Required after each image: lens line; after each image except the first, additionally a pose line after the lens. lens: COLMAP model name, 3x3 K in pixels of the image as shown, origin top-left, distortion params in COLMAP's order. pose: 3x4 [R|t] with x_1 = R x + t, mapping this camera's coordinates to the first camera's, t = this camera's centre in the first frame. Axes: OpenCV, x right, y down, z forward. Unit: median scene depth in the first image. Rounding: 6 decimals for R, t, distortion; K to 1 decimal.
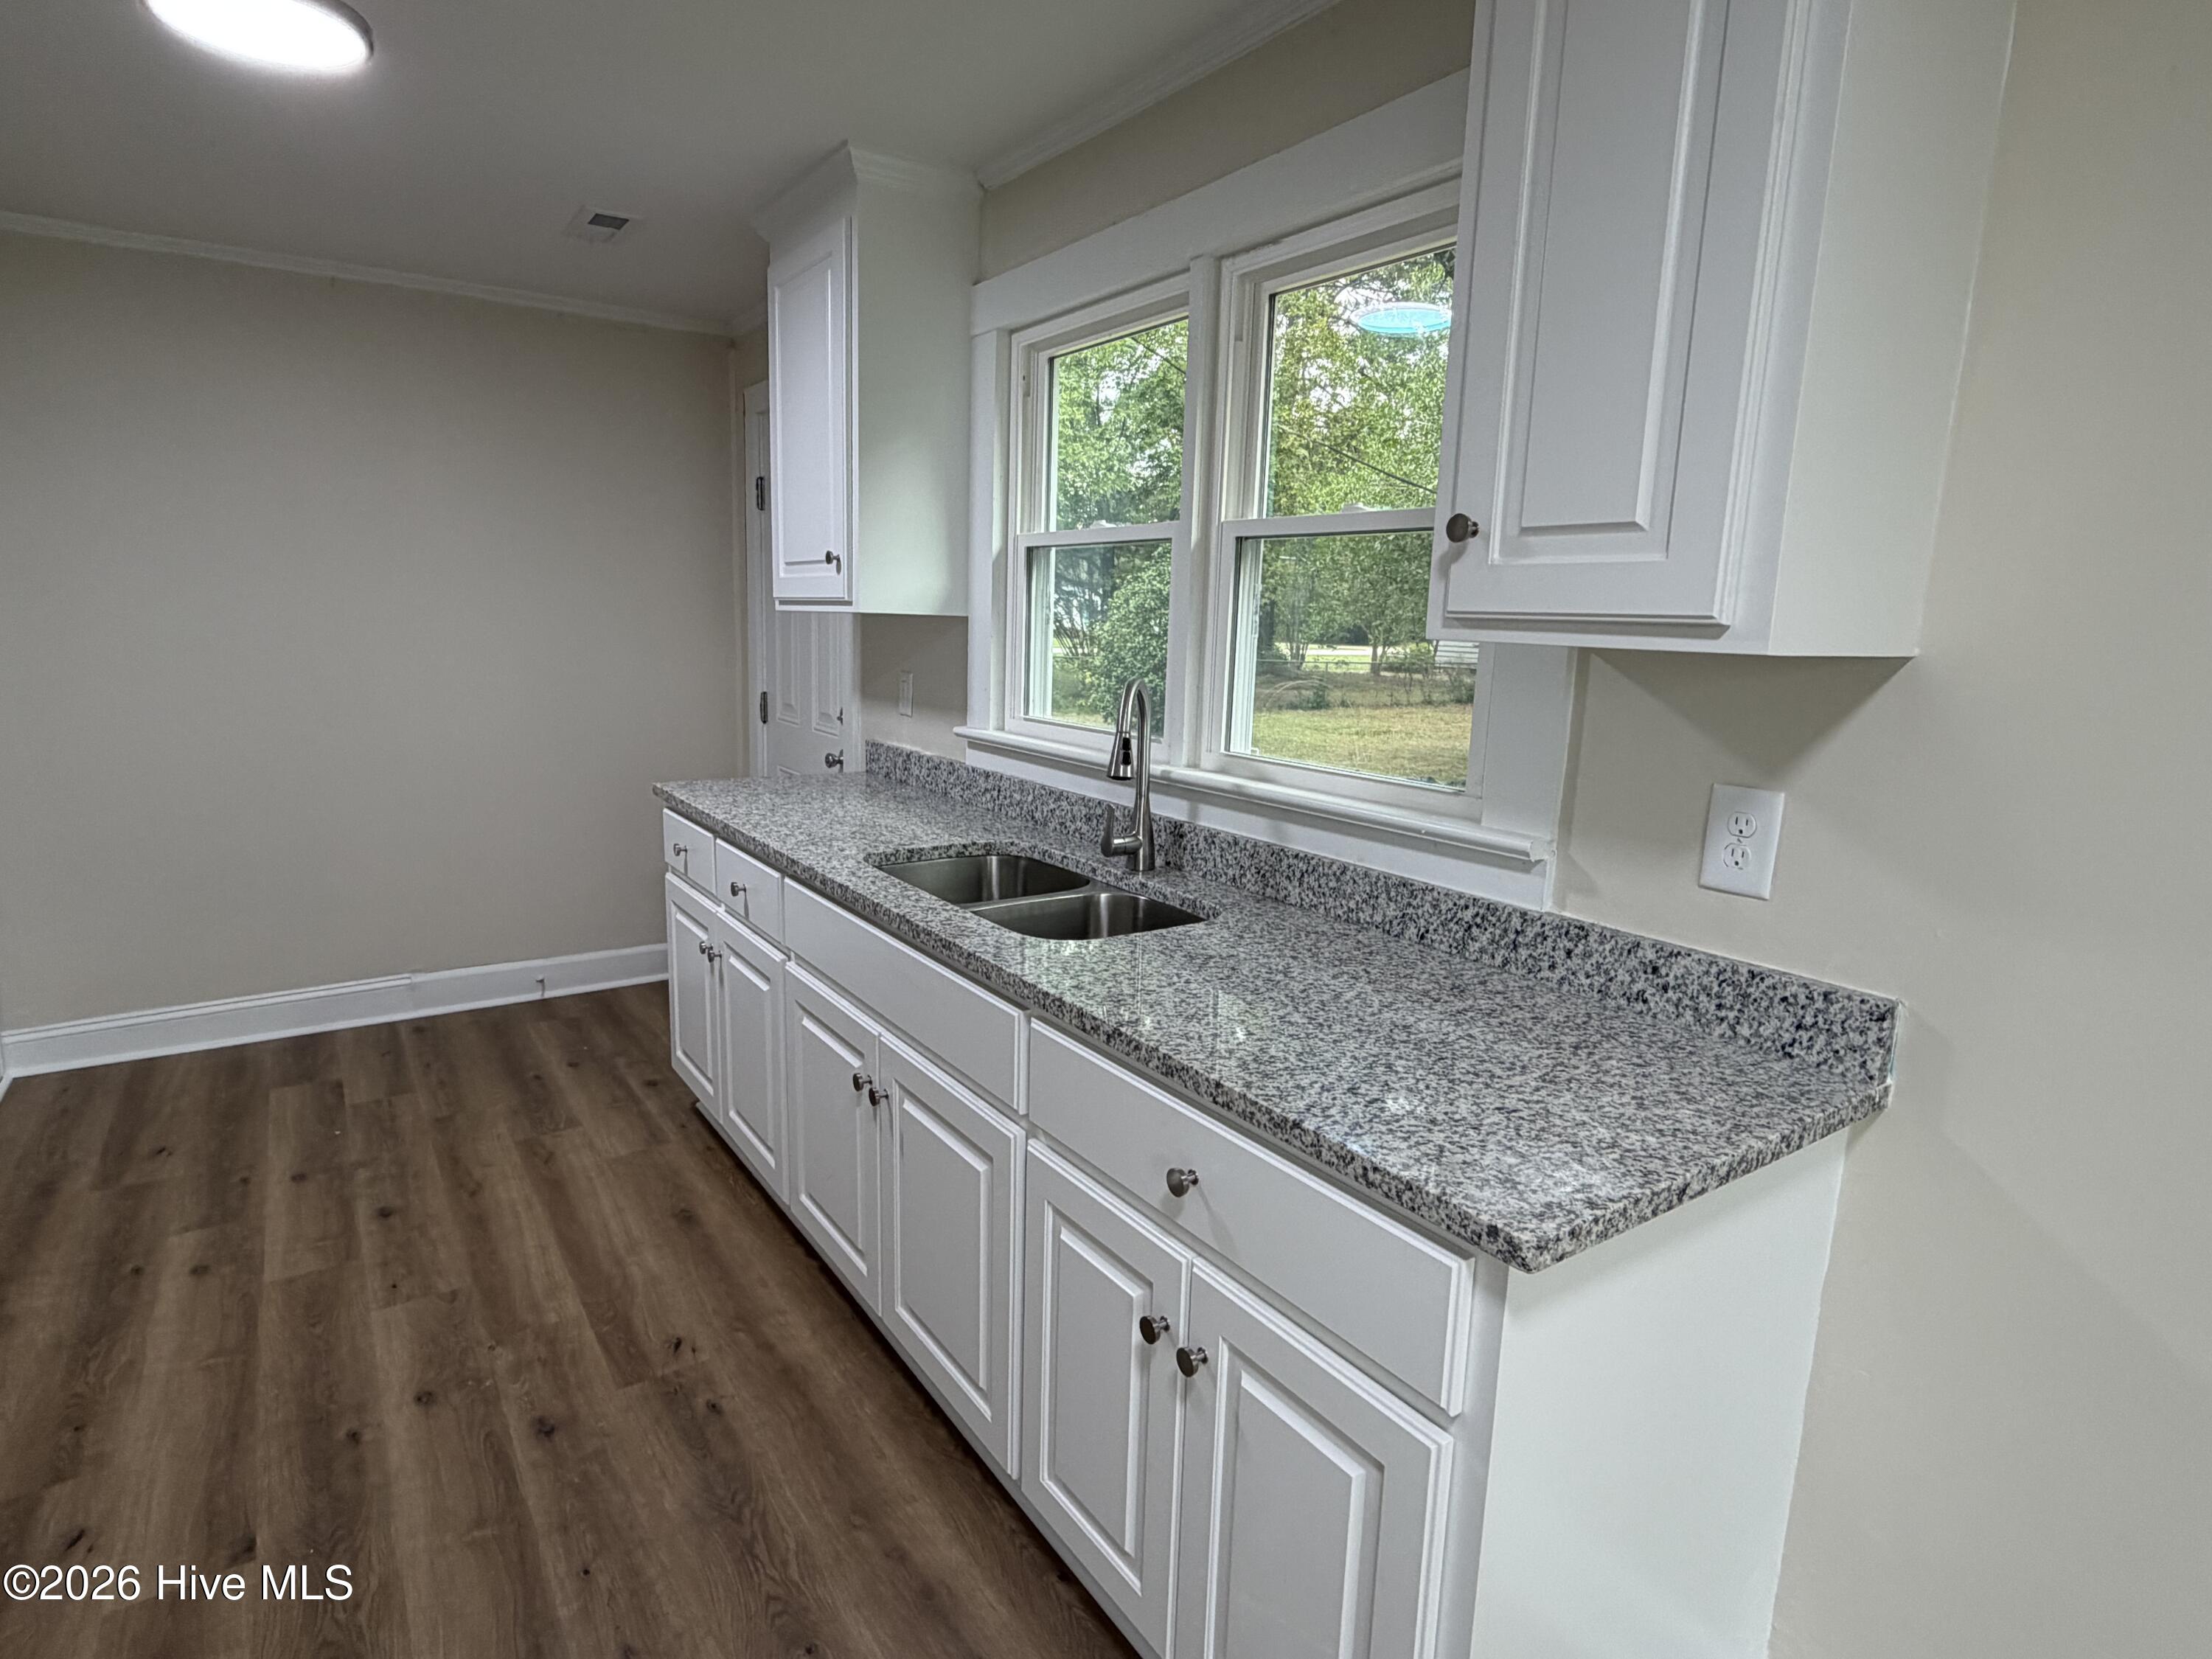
lens RADIAL K [[1181.7, 0, 1102.0], [0, 1181.7, 832.8], [0, 0, 1]] dist [0.000280, 0.001393]
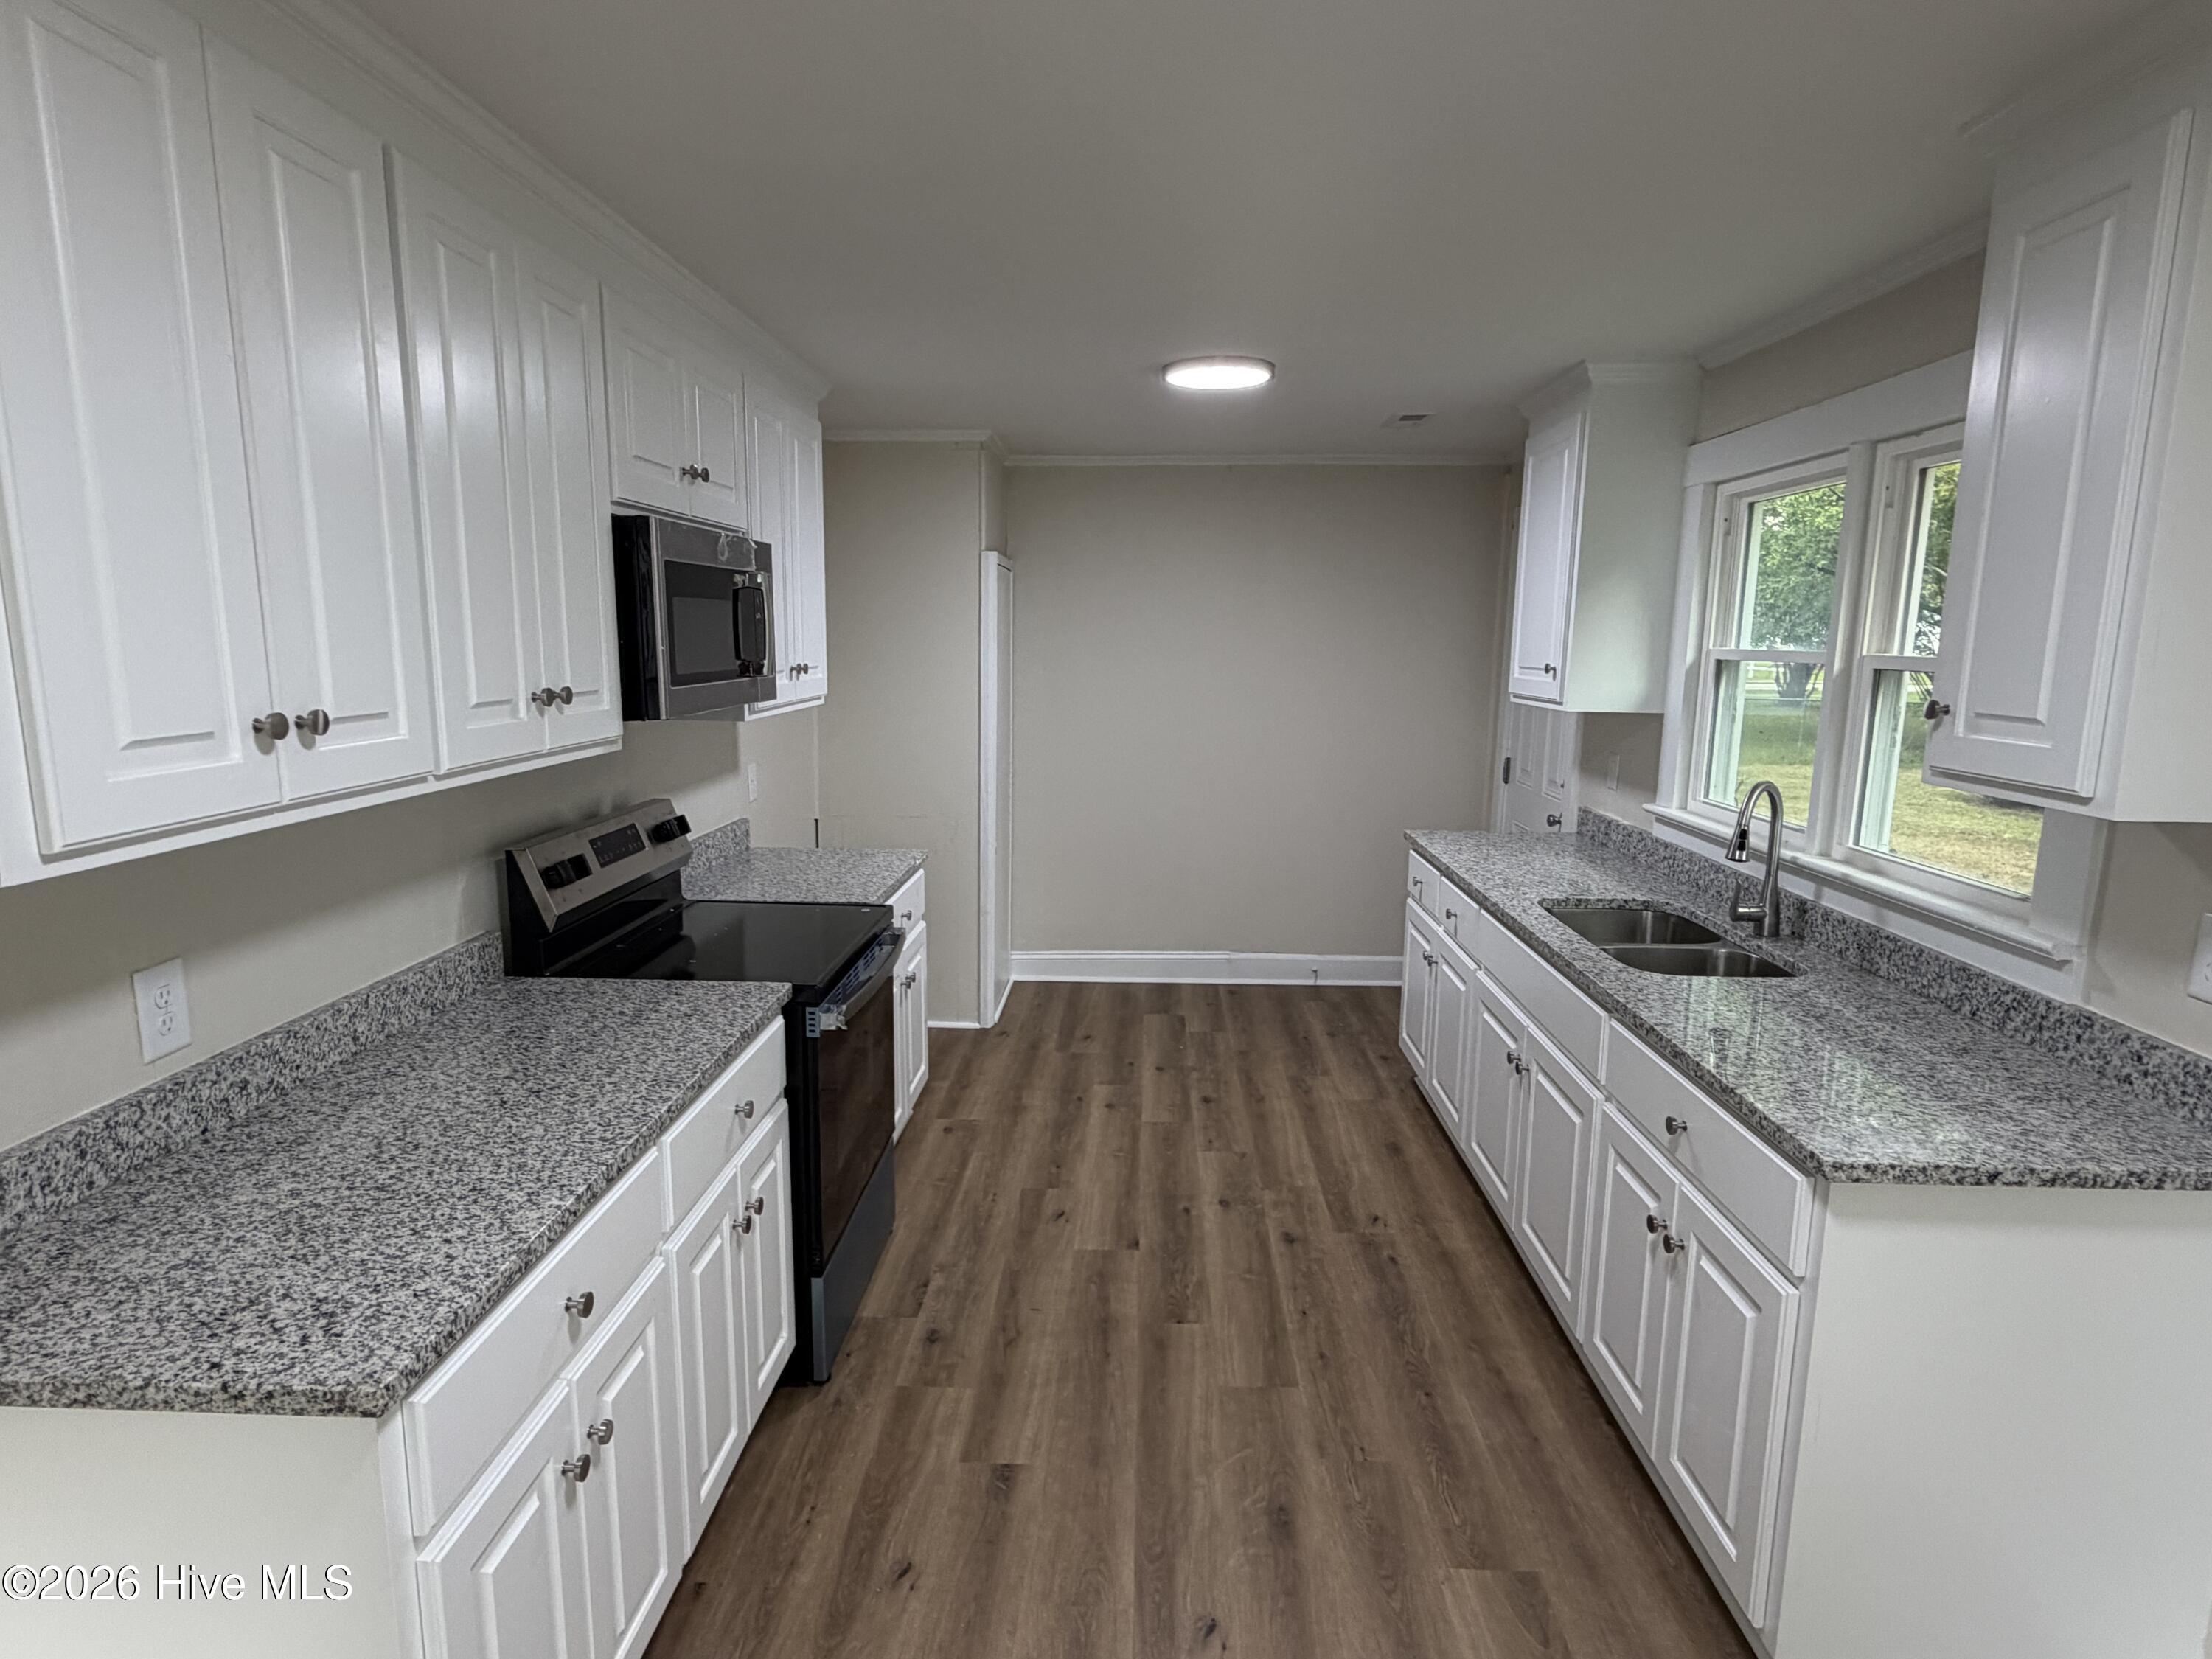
lens RADIAL K [[1213.0, 0, 1098.3], [0, 1213.0, 834.7], [0, 0, 1]] dist [0.003255, -0.000055]
pose [[0.802438, 0.077480, -0.591684, 0.212612], [-0.094359, 0.995535, 0.002394, -0.010266], [0.589227, 0.053910, 0.806167, -0.427835]]
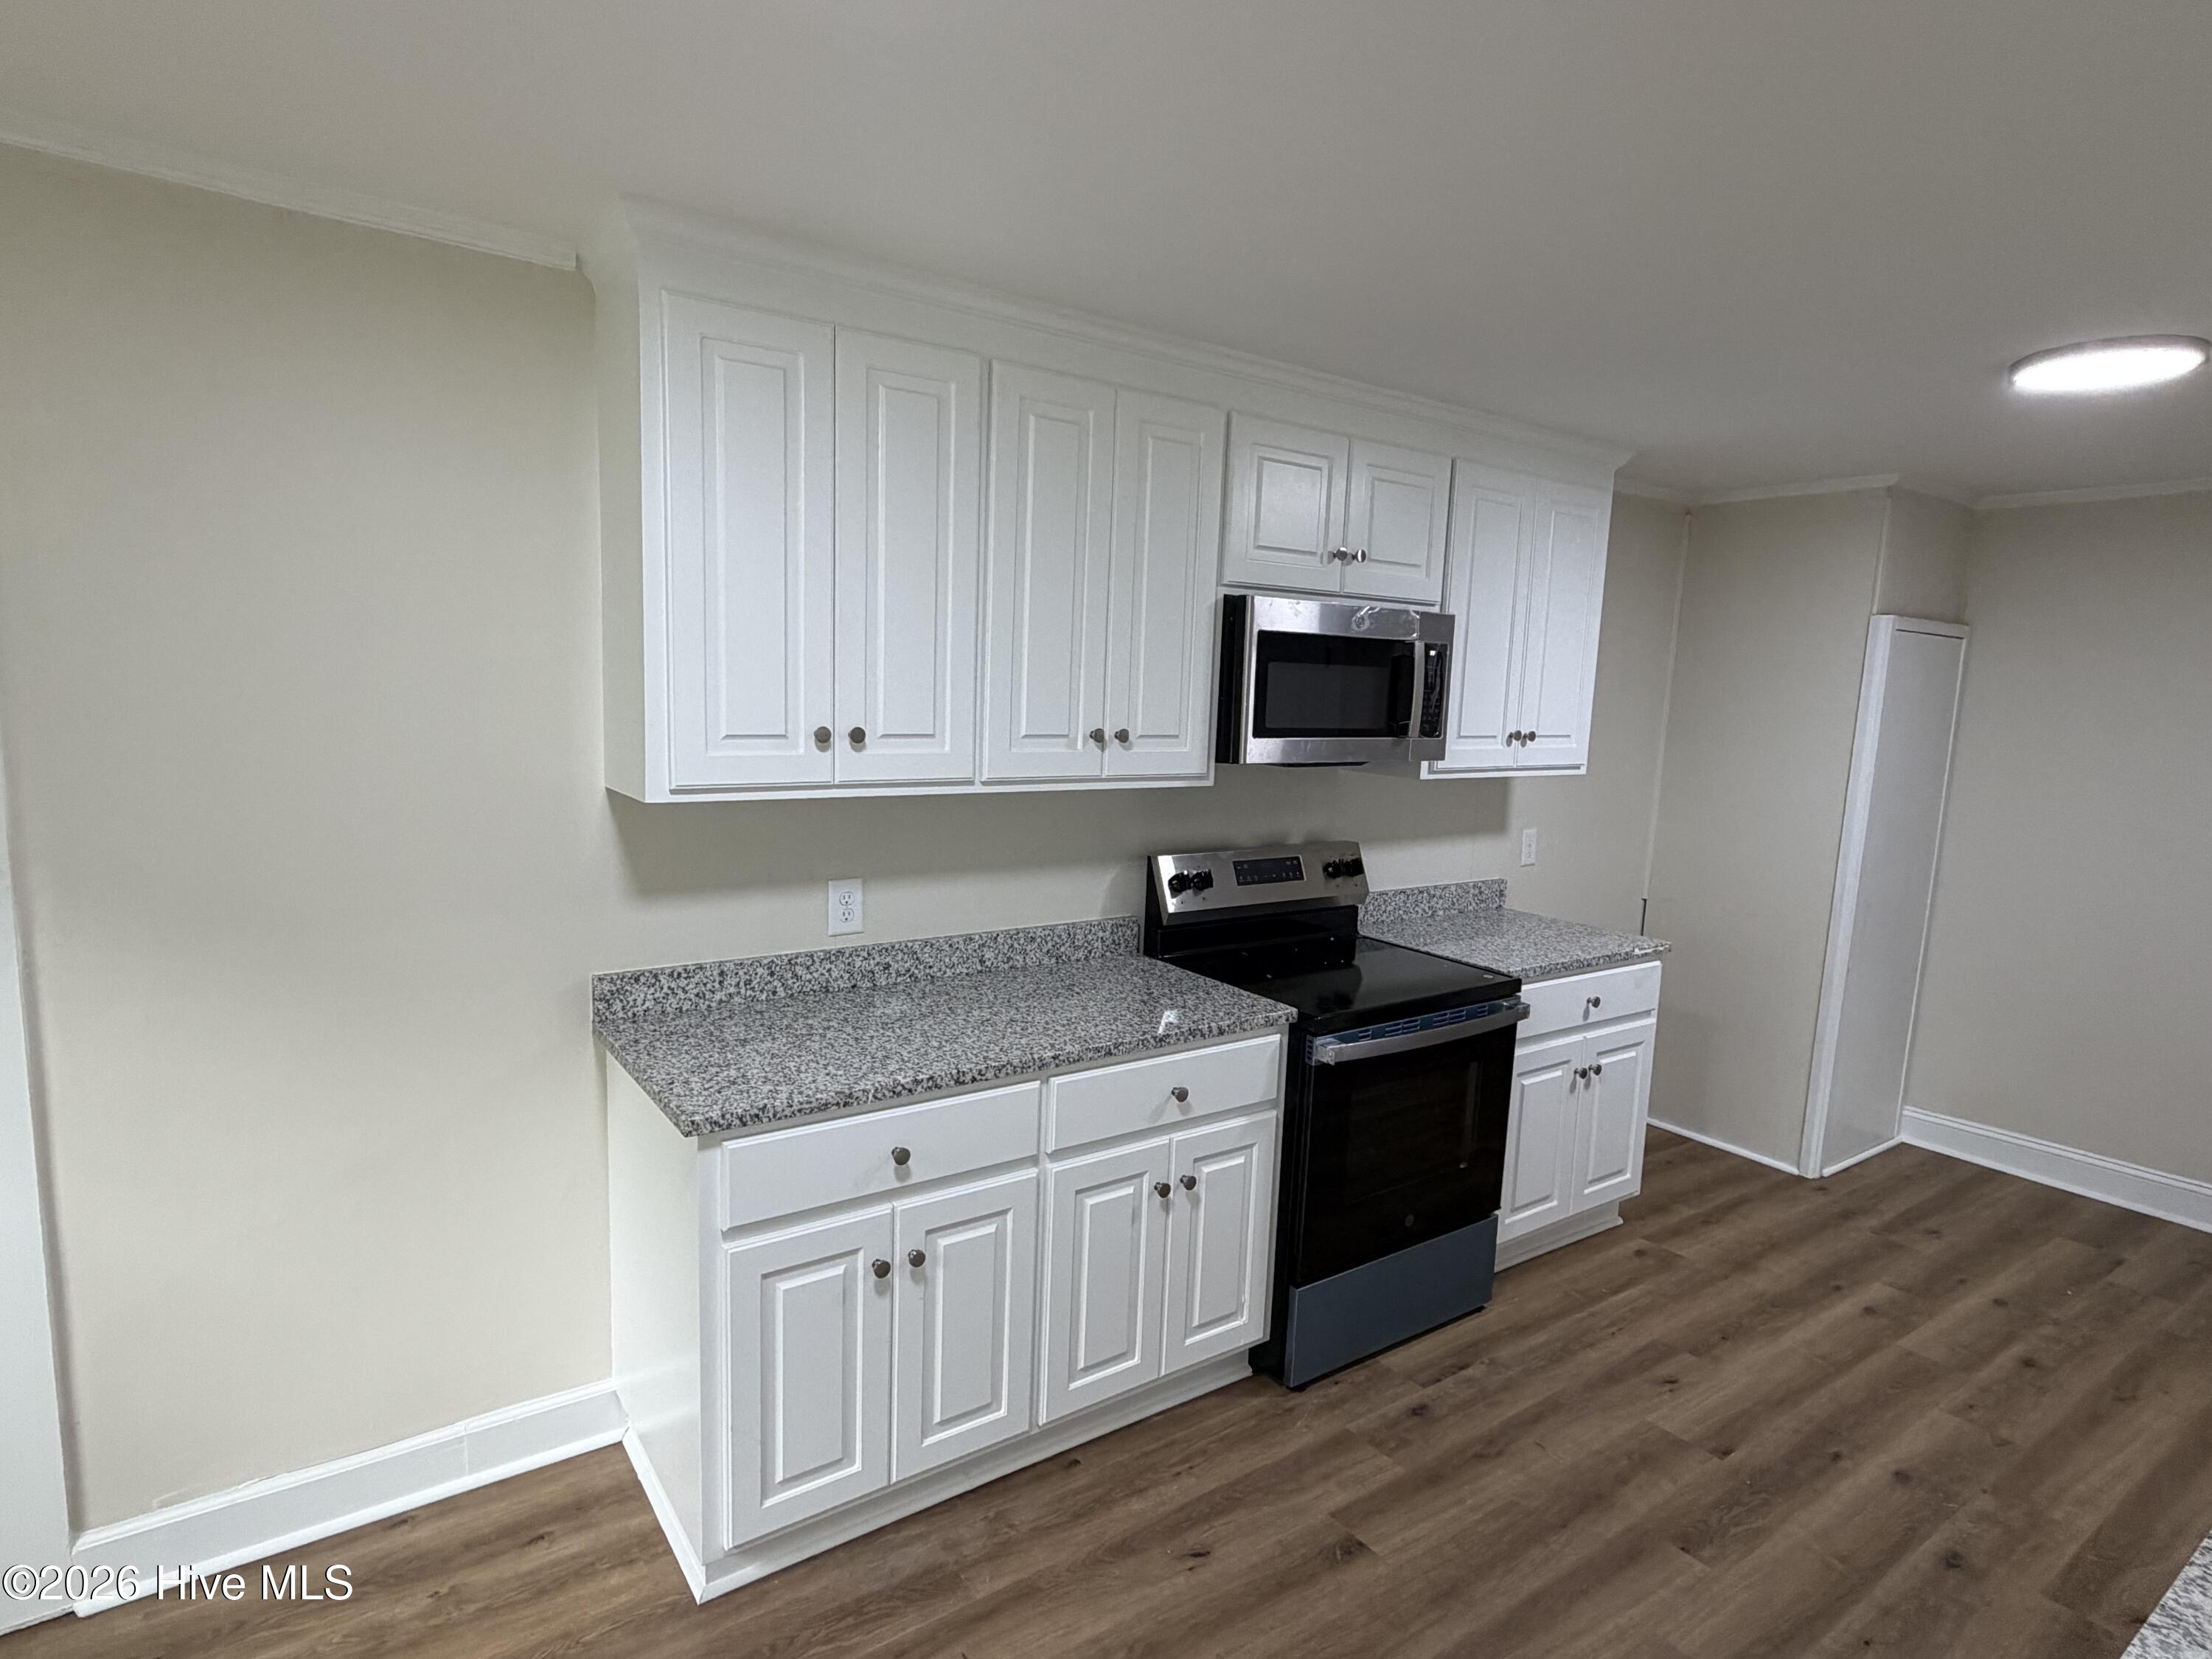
lens RADIAL K [[1181.7, 0, 1102.0], [0, 1181.7, 832.8], [0, 0, 1]] dist [0.000280, 0.001393]
pose [[0.017051, 0.102258, -0.994612, 0.496509], [-0.216036, 0.971636, 0.096193, -0.088601], [0.976237, 0.213231, 0.038659, 0.020213]]
